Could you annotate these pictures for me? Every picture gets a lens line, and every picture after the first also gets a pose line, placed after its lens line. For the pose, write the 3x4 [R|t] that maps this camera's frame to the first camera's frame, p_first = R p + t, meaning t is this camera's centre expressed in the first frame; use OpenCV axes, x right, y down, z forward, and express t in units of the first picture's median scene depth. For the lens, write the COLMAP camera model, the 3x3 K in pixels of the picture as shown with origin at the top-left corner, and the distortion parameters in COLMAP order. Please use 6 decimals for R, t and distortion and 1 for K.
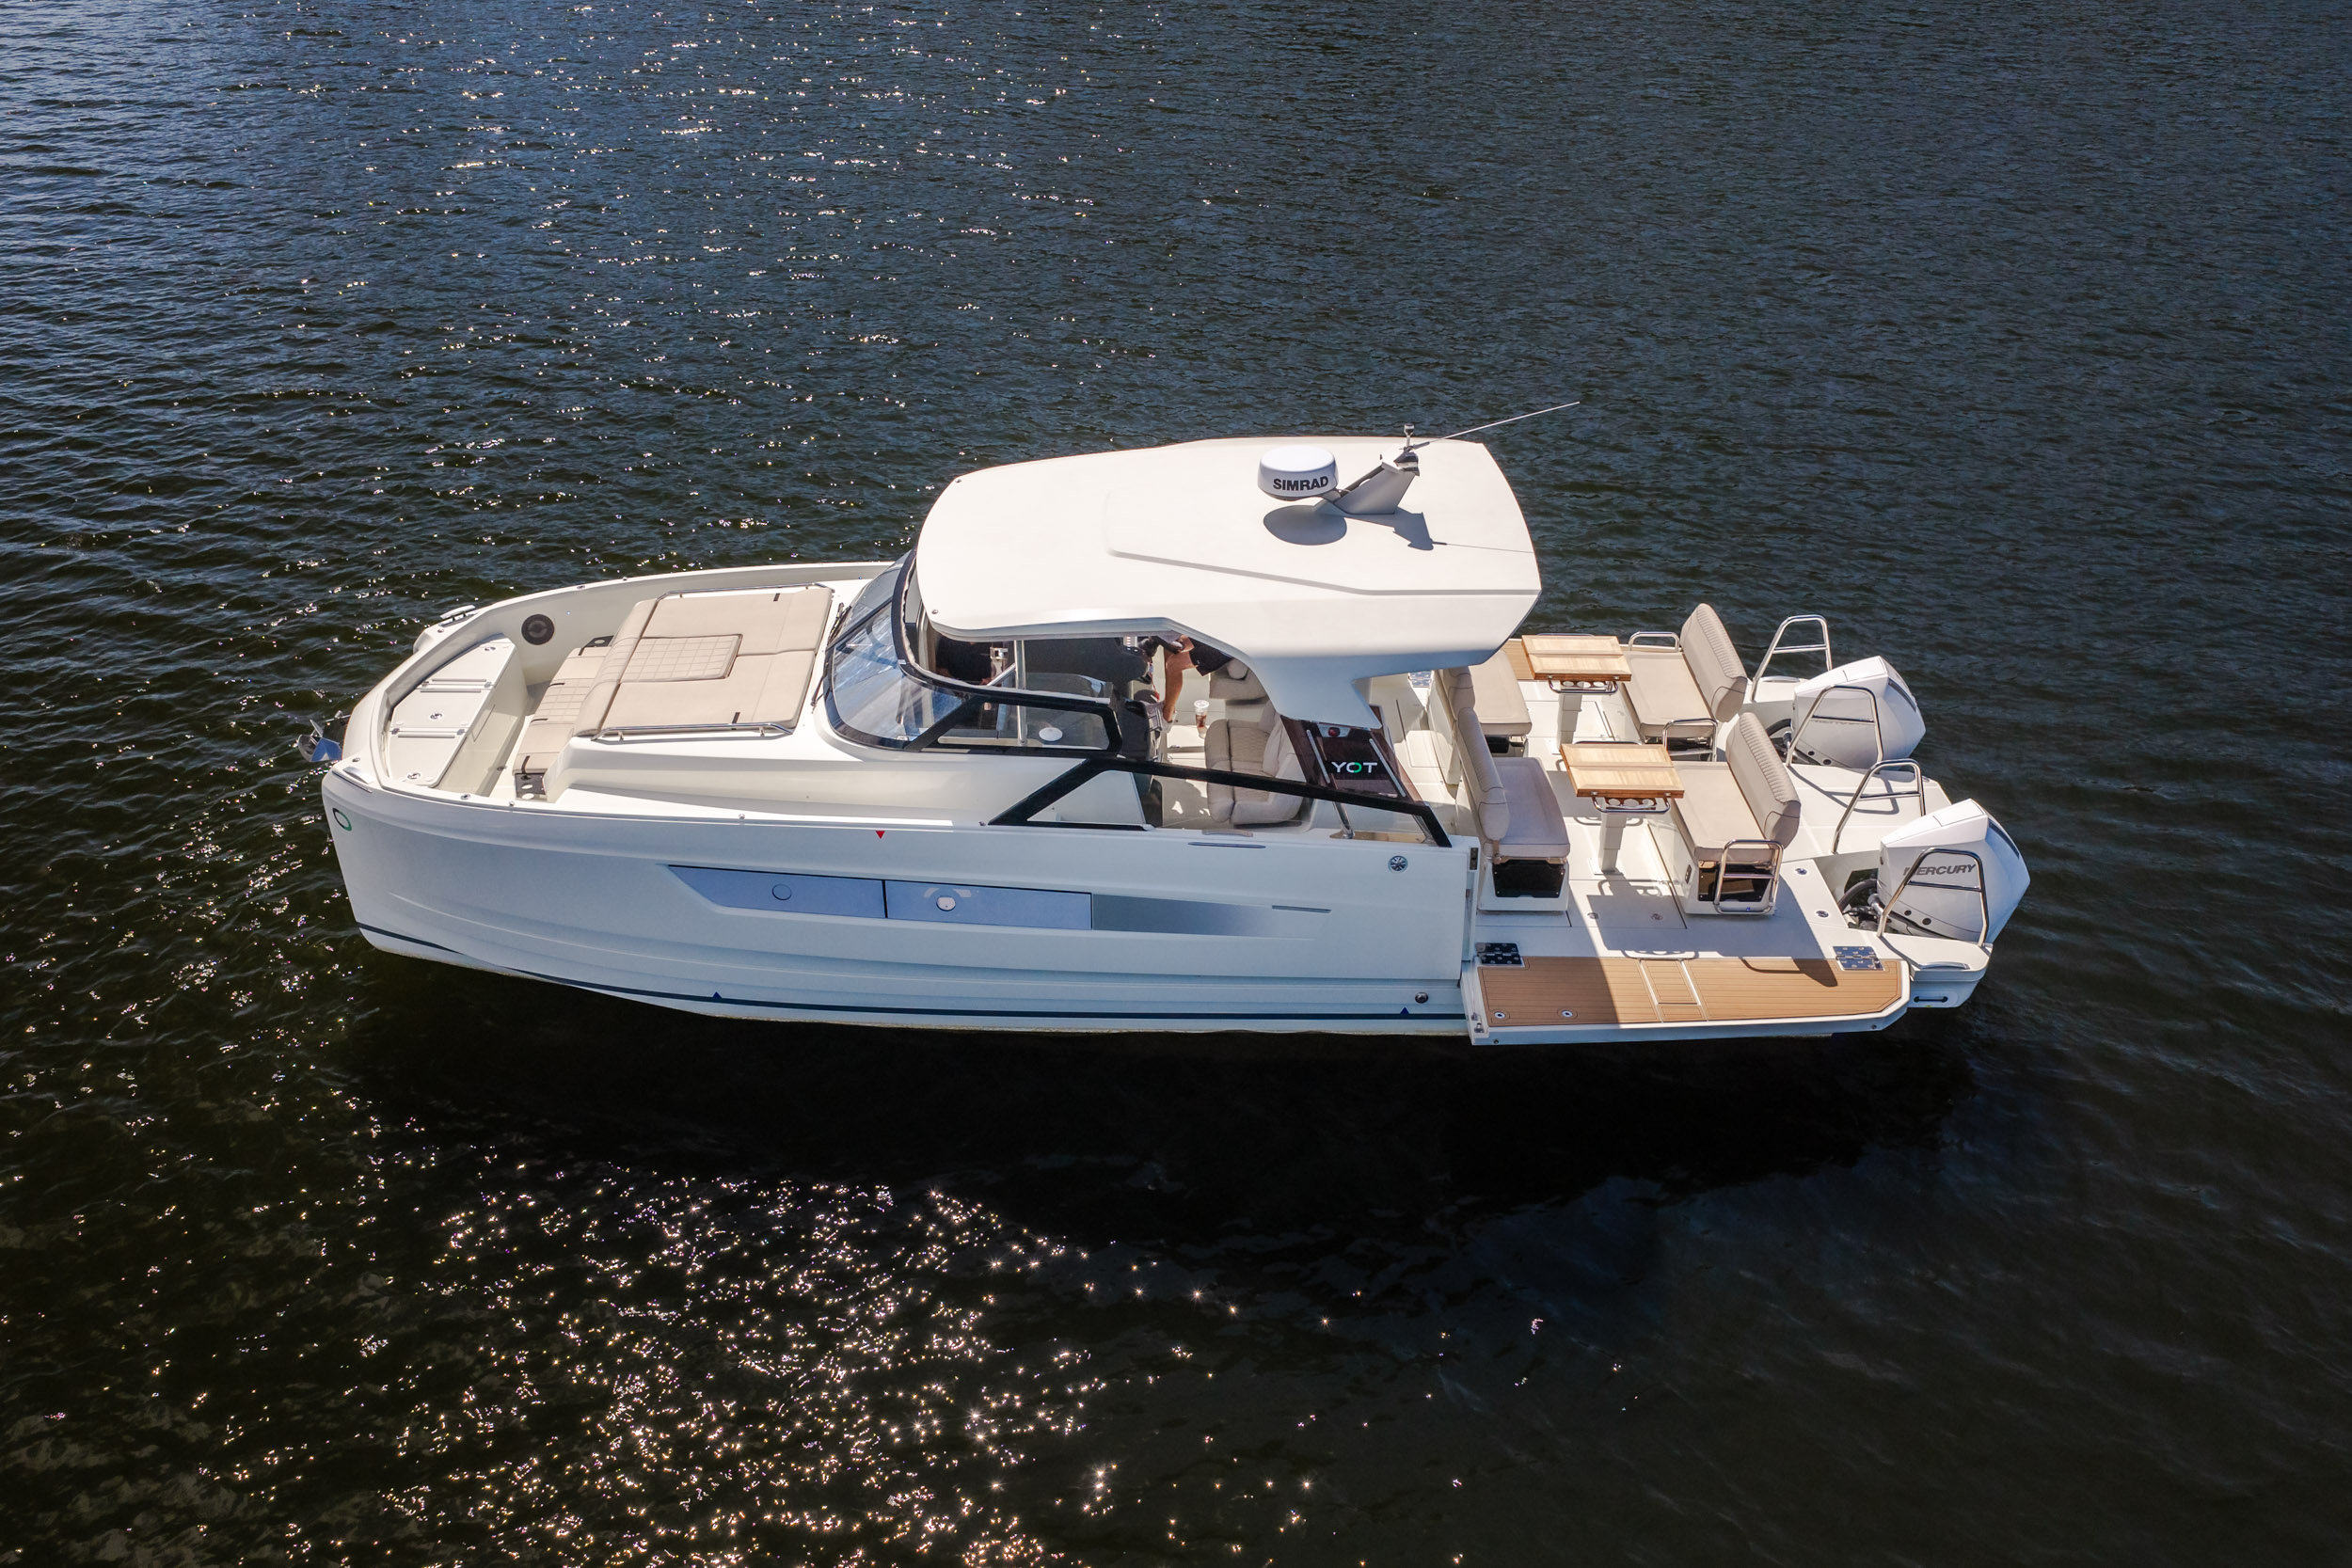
lens RADIAL K [[2017.8, 0, 1175.4], [0, 2017.8, 783.7], [0, 0, 1]] dist [0.020626, -0.032208]
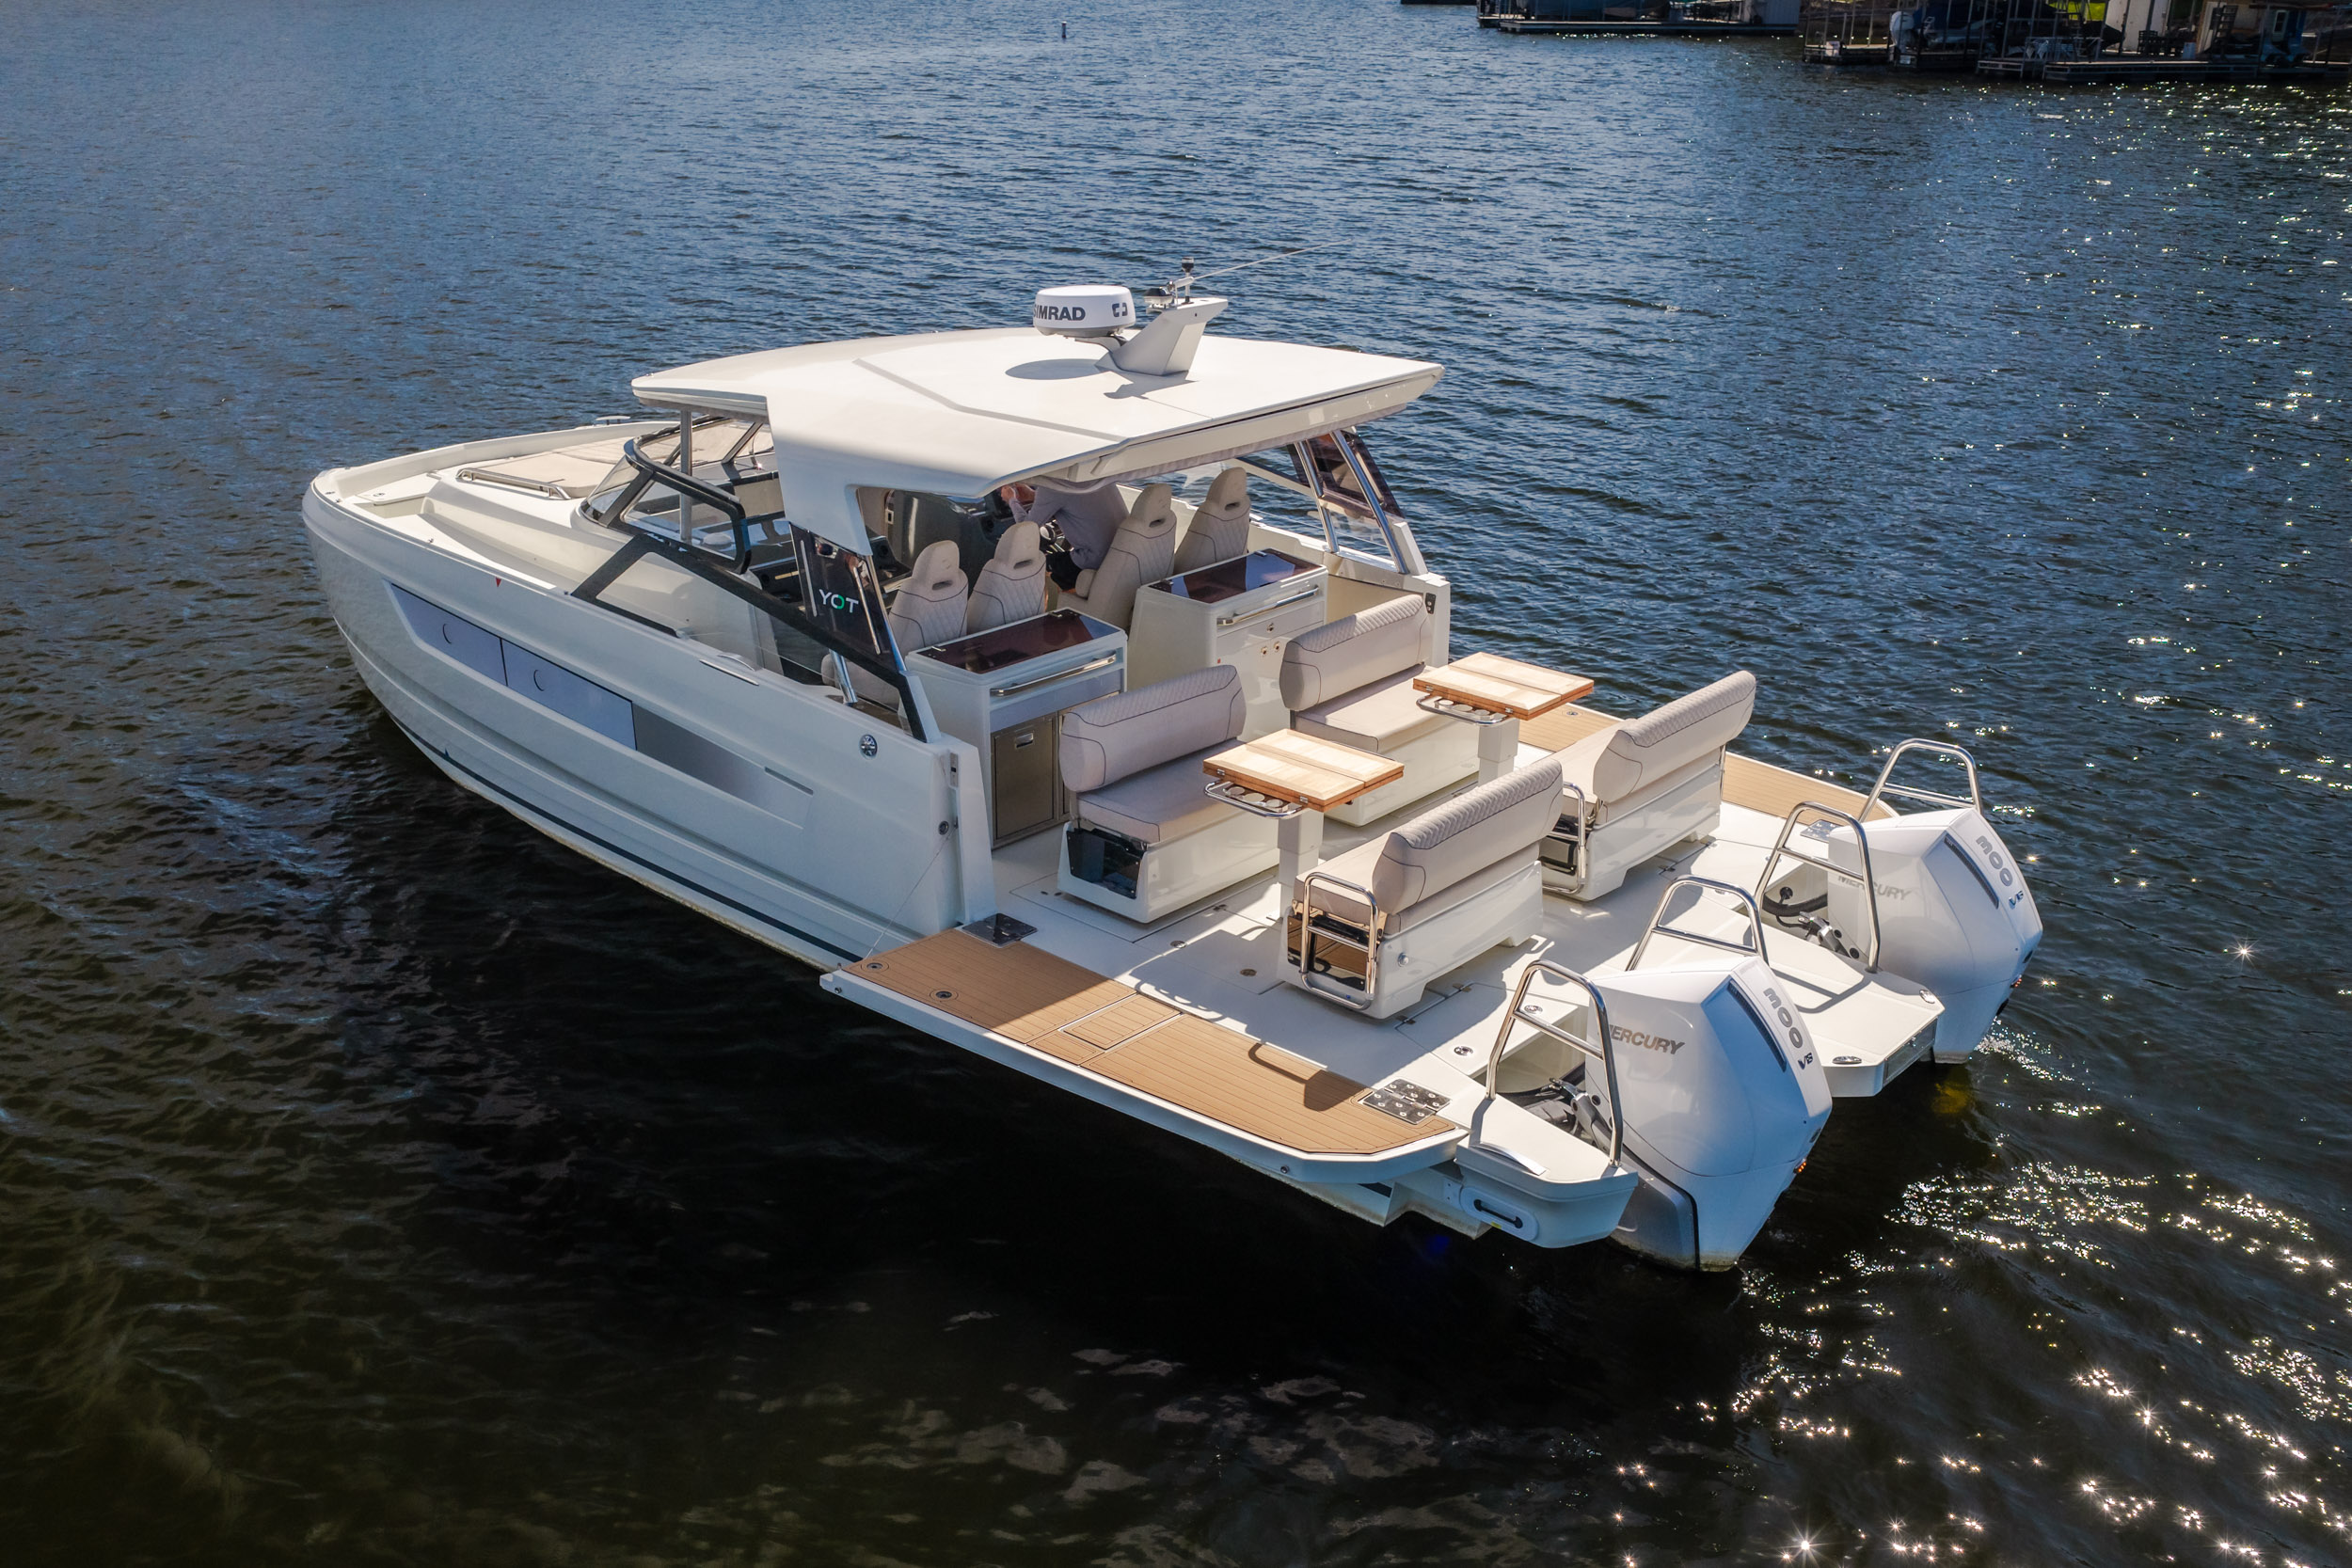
lens RADIAL K [[2017.8, 0, 1175.6], [0, 2017.8, 783.3], [0, 0, 1]] dist [0.020626, -0.032208]
pose [[0.764499, 0.246180, -0.595765, 0.630449], [-0.336613, 0.940649, -0.043258, 0.044947], [0.549757, 0.233613, 0.801993, 0.437637]]
